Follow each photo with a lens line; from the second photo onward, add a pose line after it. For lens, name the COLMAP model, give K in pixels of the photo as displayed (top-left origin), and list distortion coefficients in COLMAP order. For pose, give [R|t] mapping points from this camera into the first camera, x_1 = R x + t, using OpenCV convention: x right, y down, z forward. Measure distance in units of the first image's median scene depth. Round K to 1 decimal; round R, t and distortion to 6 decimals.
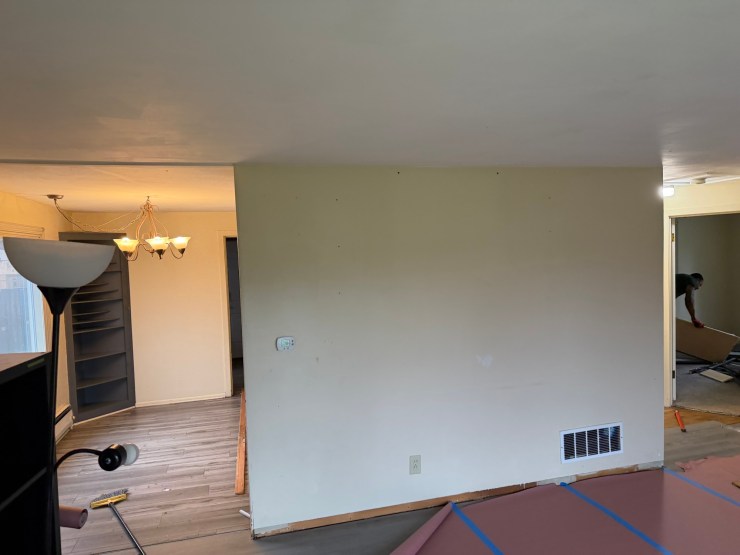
lens RADIAL K [[519.0, 0, 367.4], [0, 519.0, 280.2], [0, 0, 1]] dist [0.076981, -0.133595]
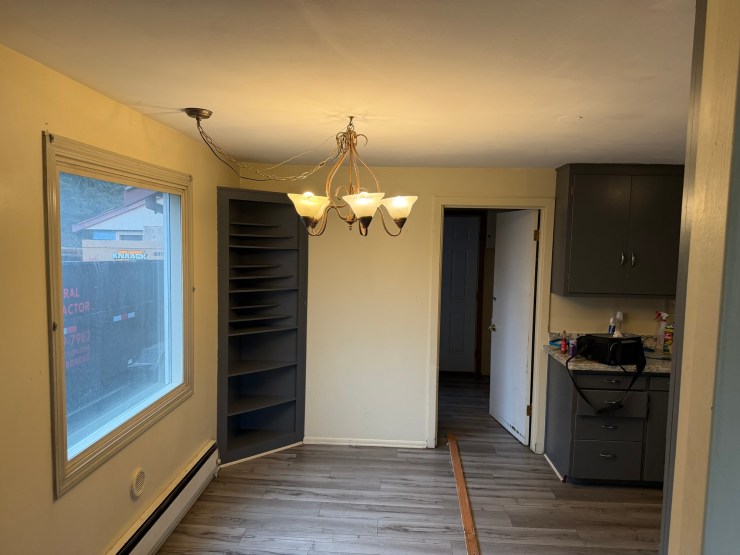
lens RADIAL K [[519.0, 0, 367.4], [0, 519.0, 280.2], [0, 0, 1]] dist [0.076981, -0.133595]
pose [[0.949826, 0.082568, -0.301684, -0.192468], [-0.073513, 0.996440, 0.041268, -0.013962], [0.304017, -0.017020, 0.952515, 0.416271]]
